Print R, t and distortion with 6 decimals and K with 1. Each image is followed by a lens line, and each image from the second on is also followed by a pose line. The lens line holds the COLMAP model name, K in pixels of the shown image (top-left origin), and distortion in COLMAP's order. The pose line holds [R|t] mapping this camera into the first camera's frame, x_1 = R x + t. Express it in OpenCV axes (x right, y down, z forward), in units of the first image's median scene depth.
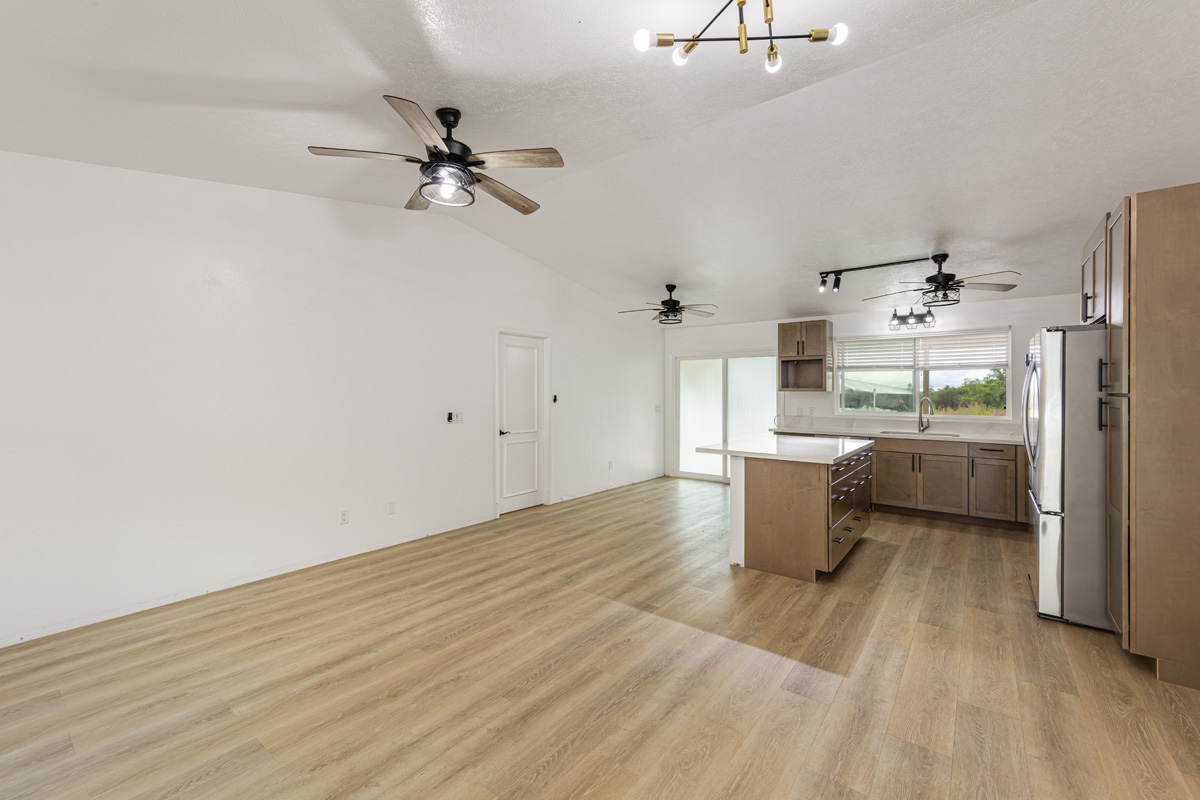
lens RADIAL K [[492.2, 0, 600.3], [0, 492.2, 387.8], [0, 0, 1]] dist [0.002385, 0.000053]
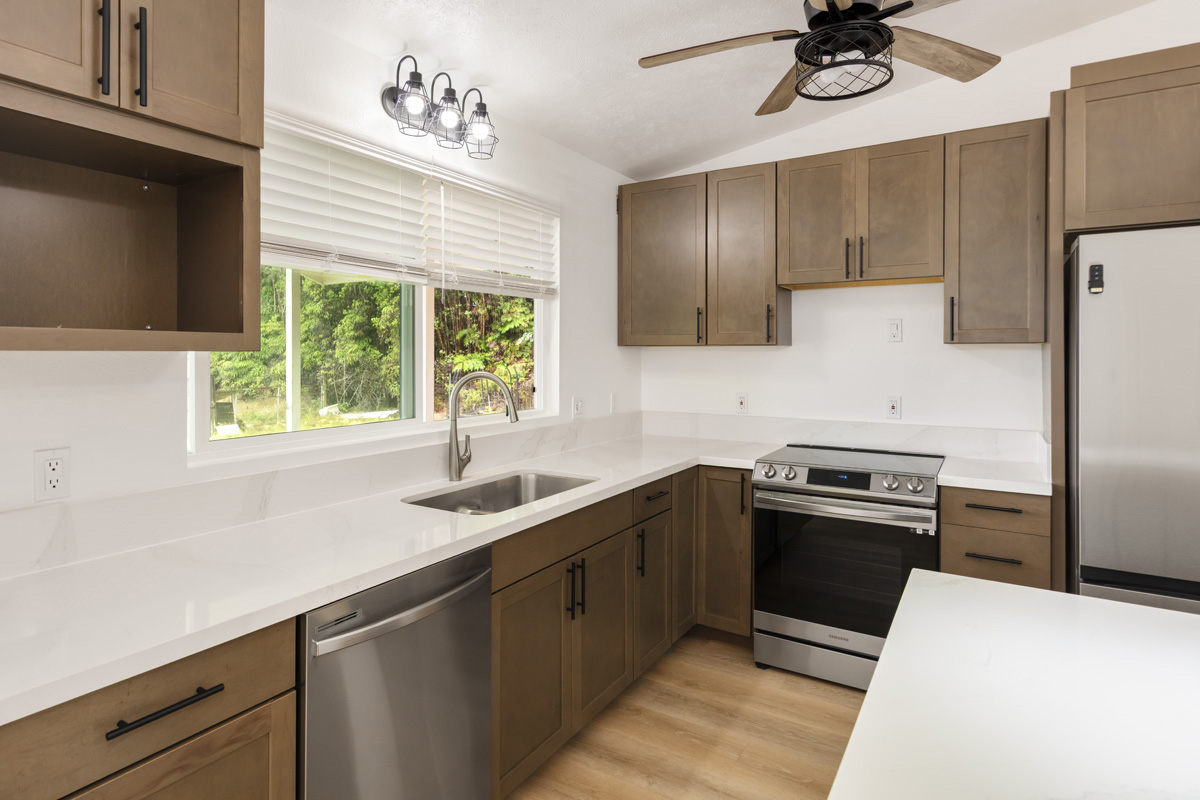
lens RADIAL K [[649.1, 0, 523.3], [0, 649.1, 358.0], [0, 0, 1]] dist [0.002662, 0.000449]
pose [[-0.034358, -0.011224, 0.999347, 0.364659], [-0.013321, 0.999853, 0.010771, 0.011222], [-0.999321, -0.012942, -0.034502, 1.551308]]
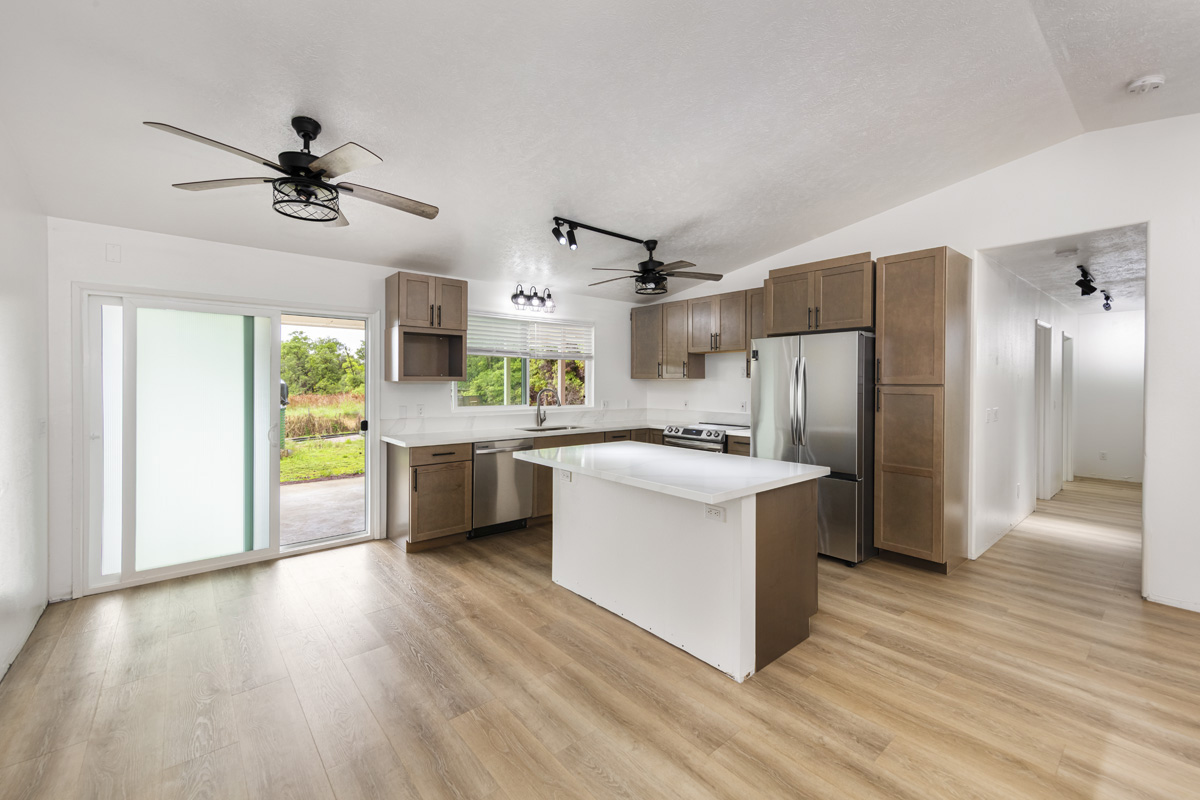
lens RADIAL K [[492.2, 0, 600.3], [0, 492.2, 387.8], [0, 0, 1]] dist [0.002385, 0.000053]
pose [[0.192208, -0.015727, 0.981228, -0.358169], [-0.013381, 0.999737, 0.018645, 0.001743], [-0.981263, -0.016714, 0.191947, 1.142316]]
